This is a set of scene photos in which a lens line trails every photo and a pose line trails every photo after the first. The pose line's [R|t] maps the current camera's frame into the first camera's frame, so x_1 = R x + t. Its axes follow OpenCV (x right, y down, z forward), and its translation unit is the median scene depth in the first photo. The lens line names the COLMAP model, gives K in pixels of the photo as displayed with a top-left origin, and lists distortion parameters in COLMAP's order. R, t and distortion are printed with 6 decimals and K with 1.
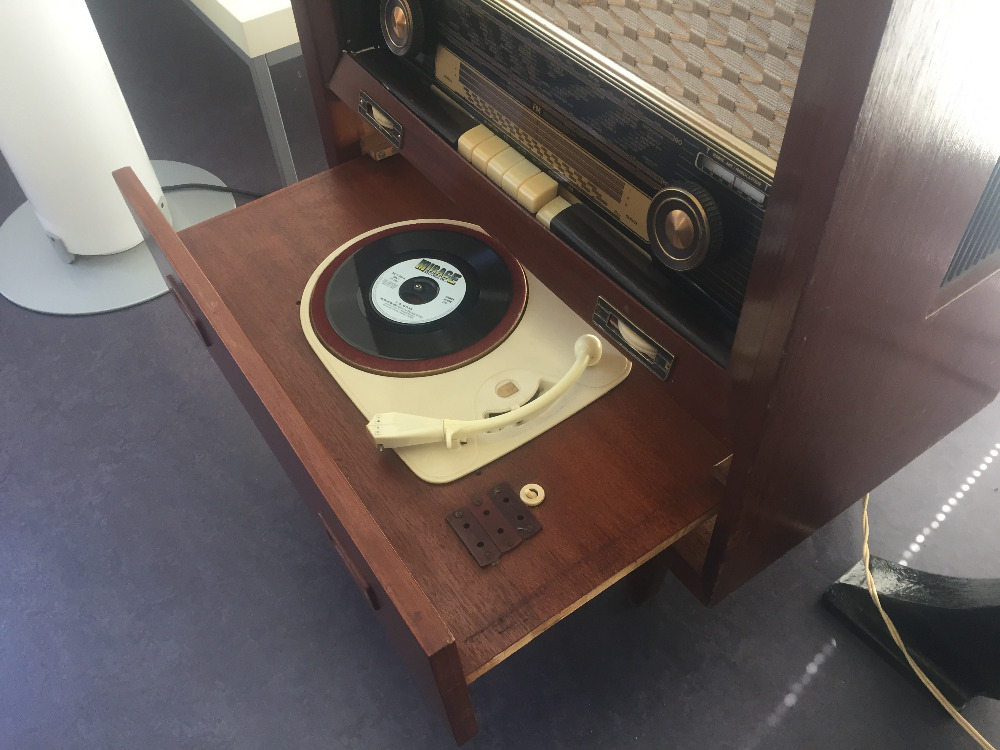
lens RADIAL K [[864.1, 0, 497.9], [0, 864.1, 380.0], [0, 0, 1]] dist [0.070677, -0.084717]
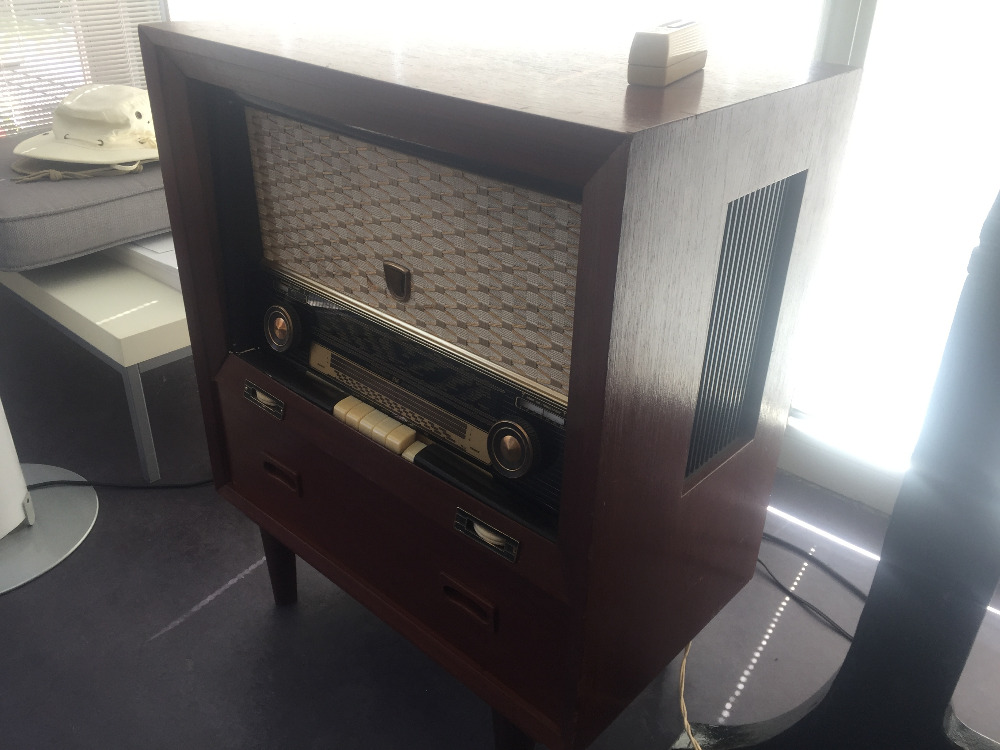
lens RADIAL K [[864.1, 0, 498.1], [0, 864.1, 374.5], [0, 0, 1]] dist [0.070677, -0.084717]
pose [[0.973869, -0.049659, 0.221615, -0.109434], [0.122164, 0.937149, -0.326845, 0.158637], [-0.191455, 0.345378, 0.918727, -0.311473]]
